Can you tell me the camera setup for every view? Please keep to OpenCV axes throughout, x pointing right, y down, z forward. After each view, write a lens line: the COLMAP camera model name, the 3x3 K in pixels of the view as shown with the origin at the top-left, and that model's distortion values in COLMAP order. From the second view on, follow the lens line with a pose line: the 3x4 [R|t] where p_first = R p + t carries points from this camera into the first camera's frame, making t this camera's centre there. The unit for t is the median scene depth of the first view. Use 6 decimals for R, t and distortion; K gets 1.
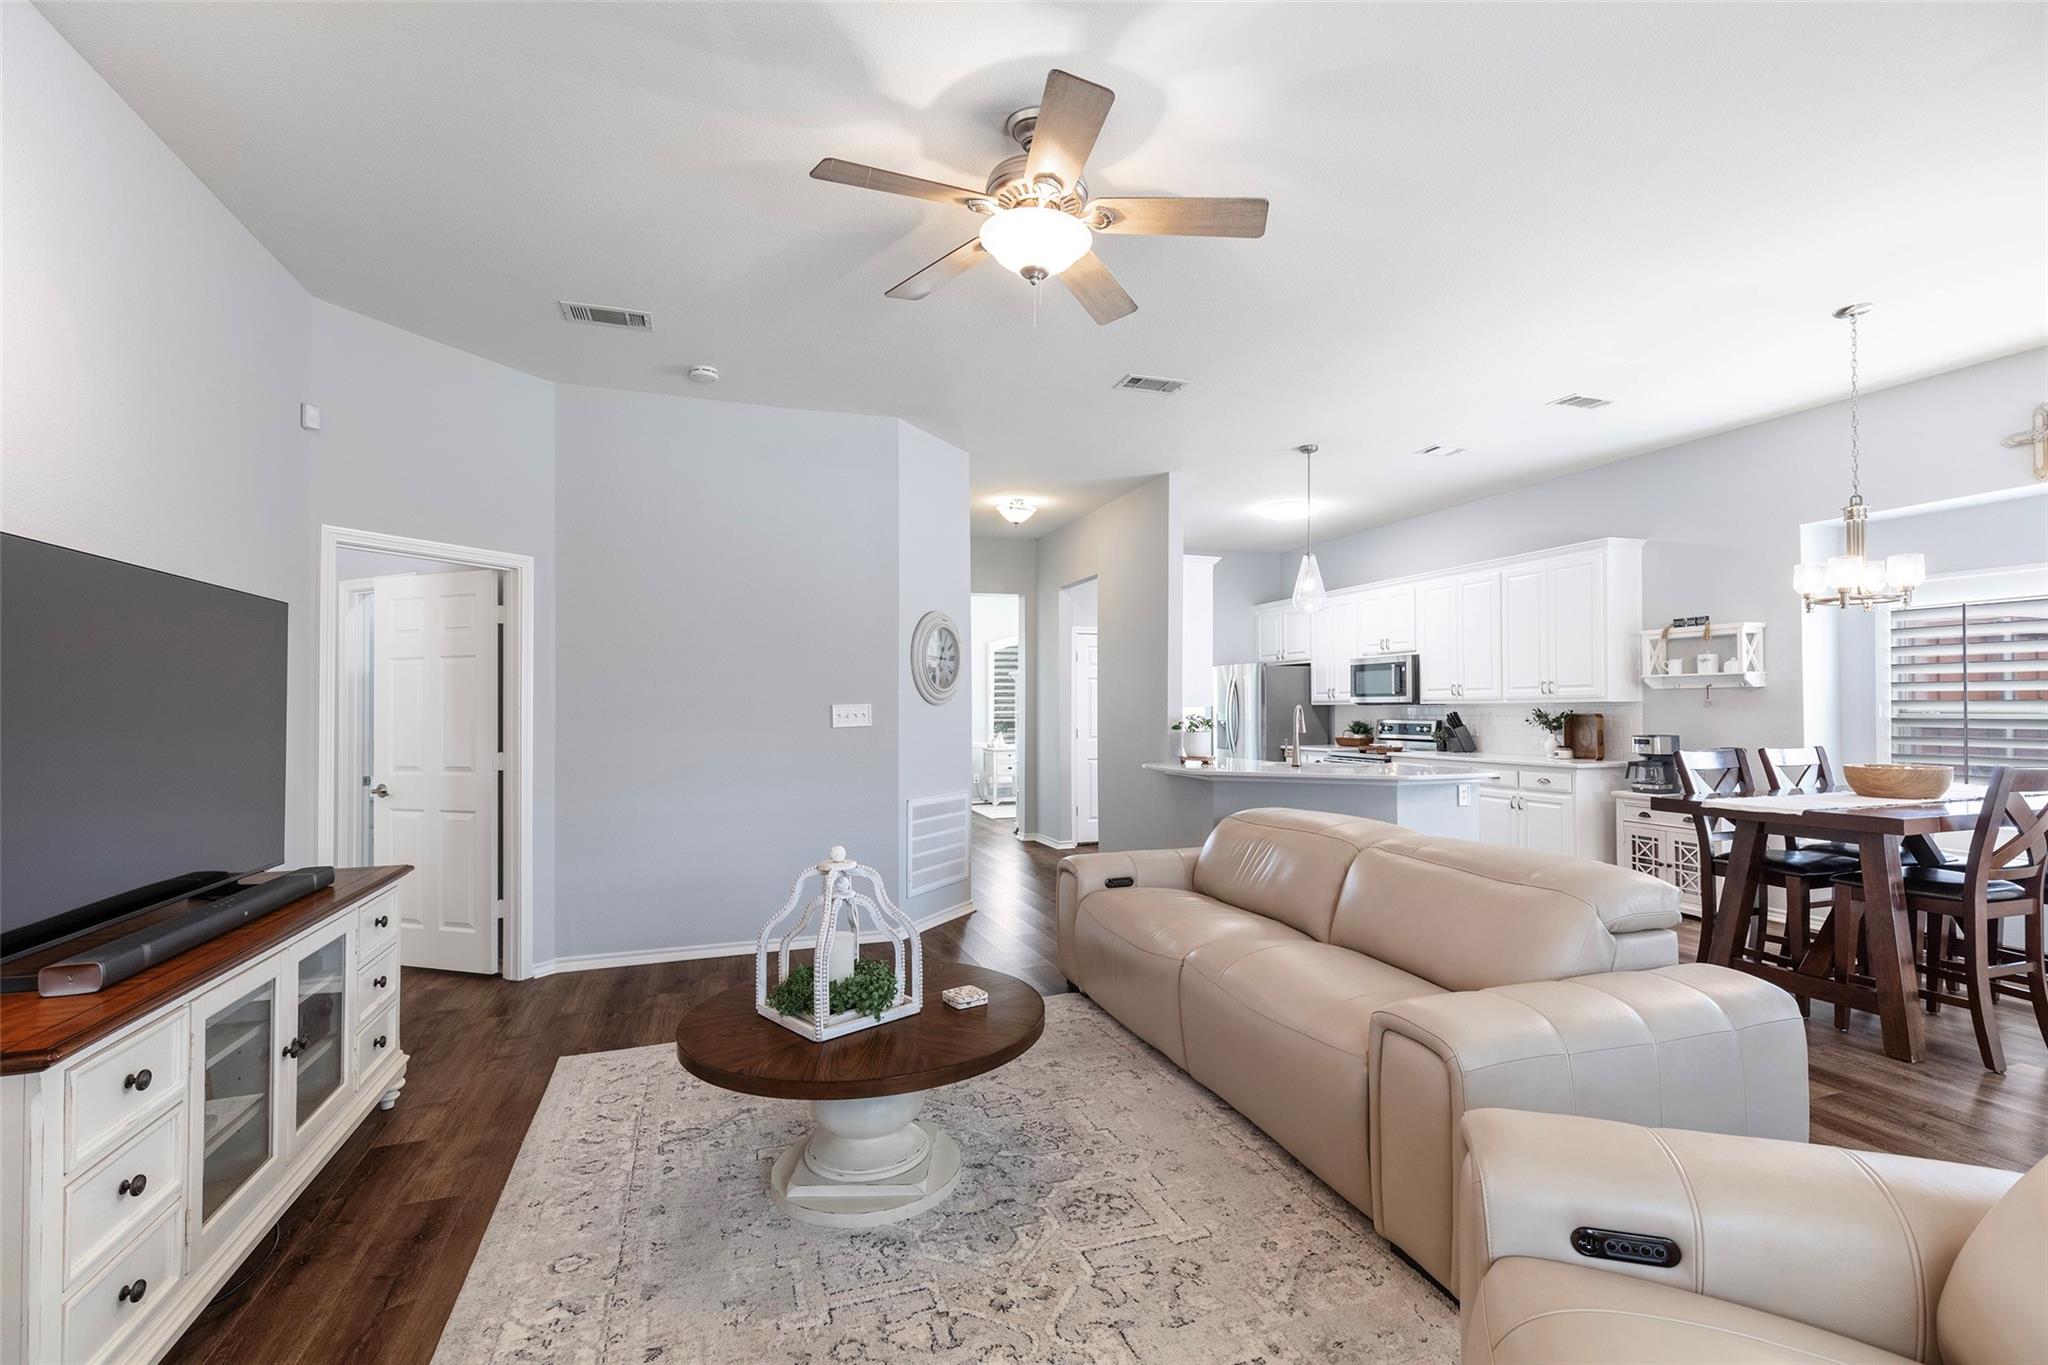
lens RADIAL K [[936.0, 0, 1027.1], [0, 936.0, 685.7], [0, 0, 1]] dist [0.012448, -0.001949]
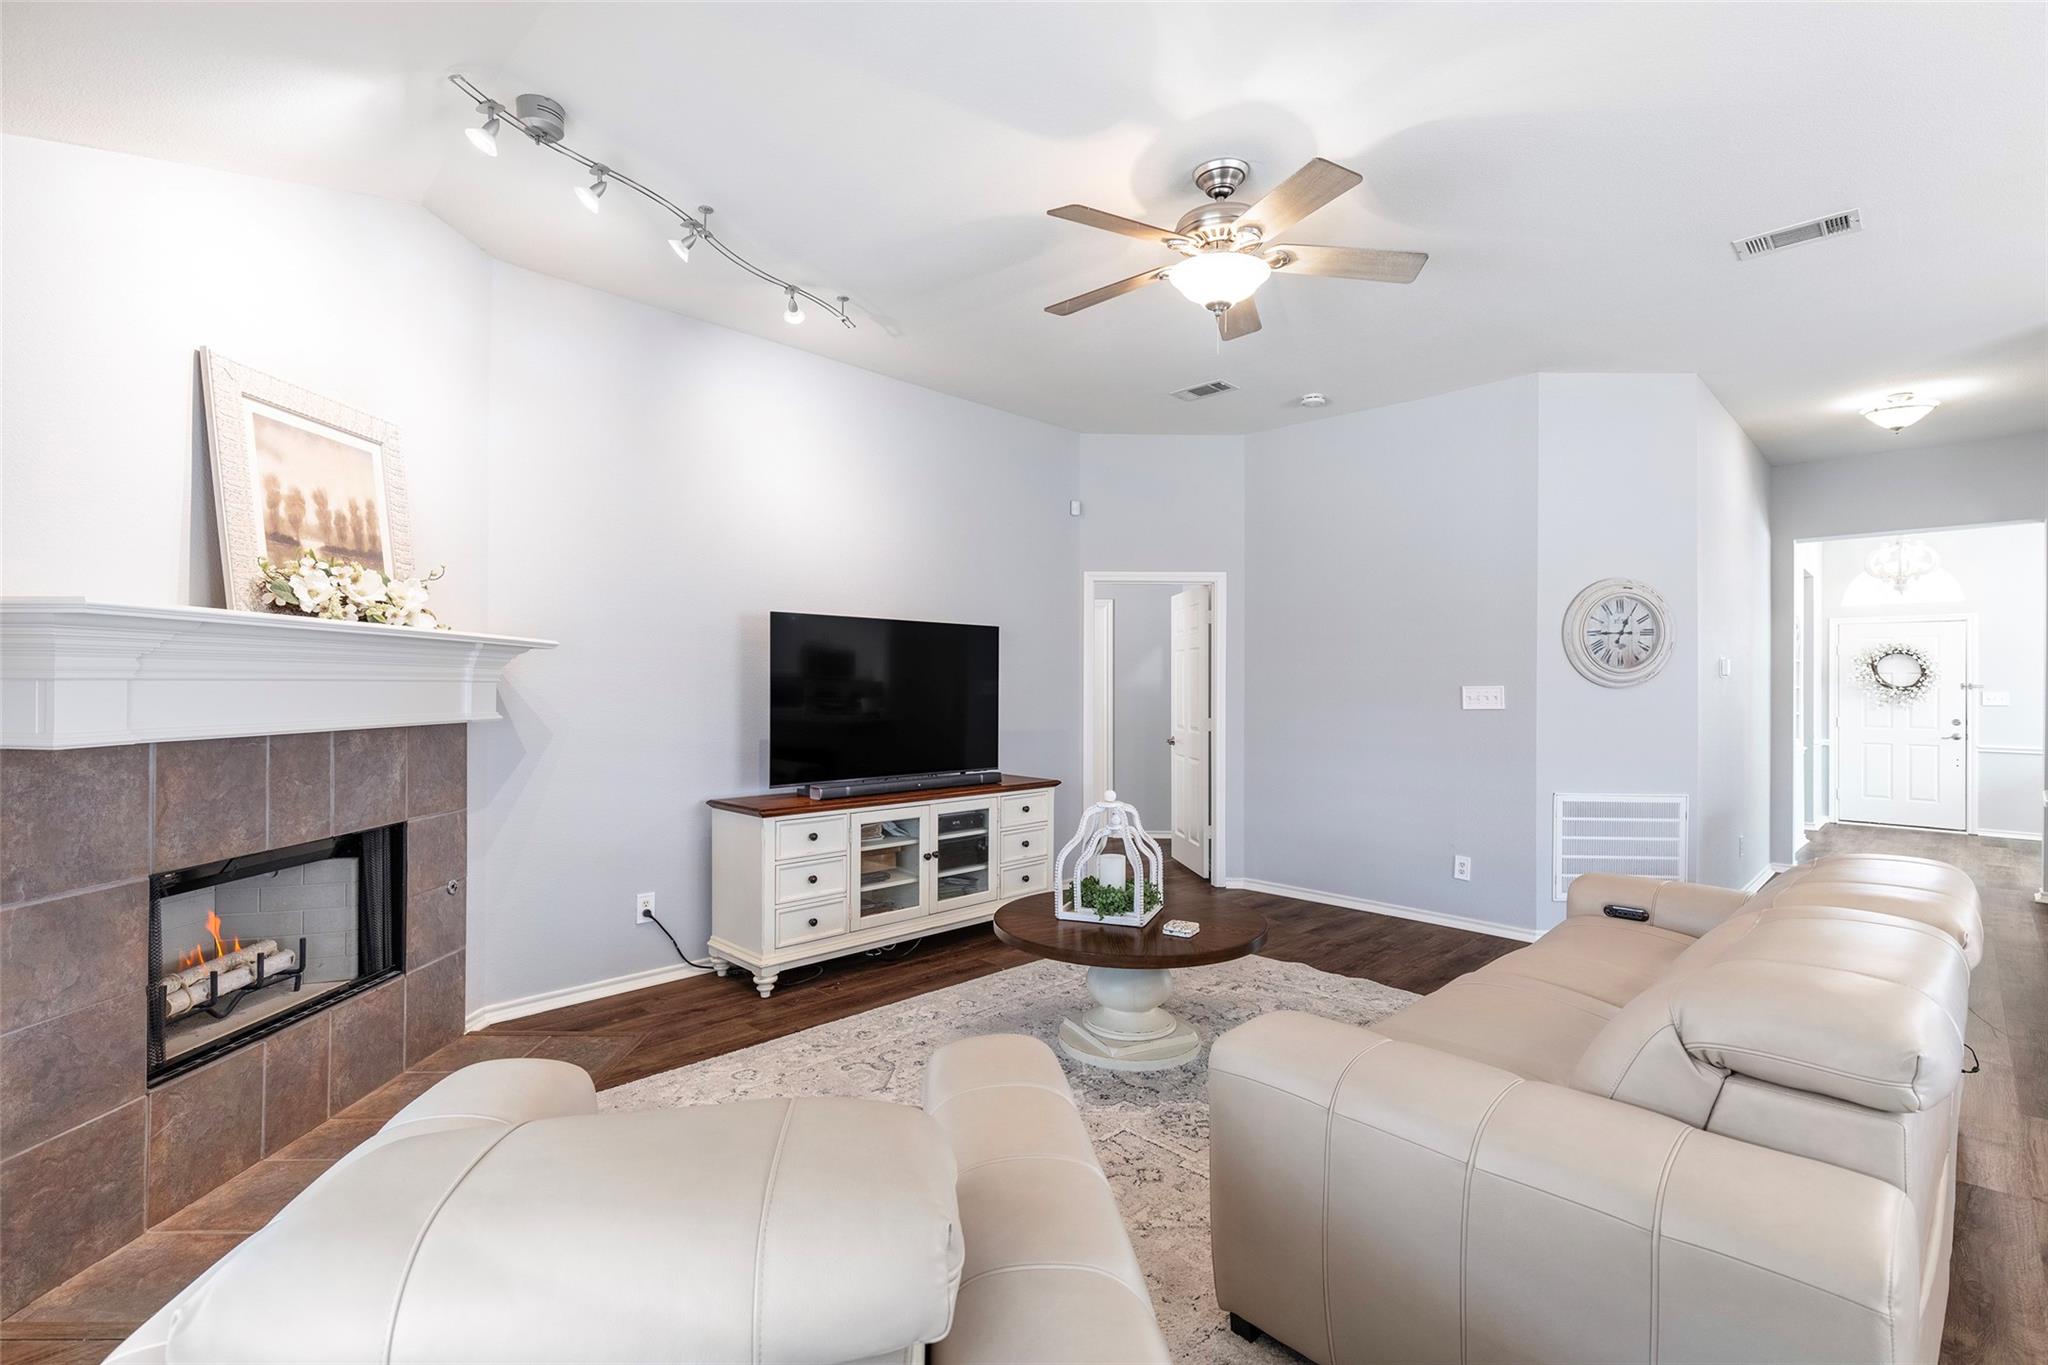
lens RADIAL K [[936.0, 0, 1024.2], [0, 936.0, 677.7], [0, 0, 1]] dist [0.012448, -0.001949]
pose [[0.420919, 0.004164, -0.907089, 0.563247], [0.011481, 0.999885, 0.009918, -0.004588], [0.907026, -0.014589, 0.420823, 0.183532]]
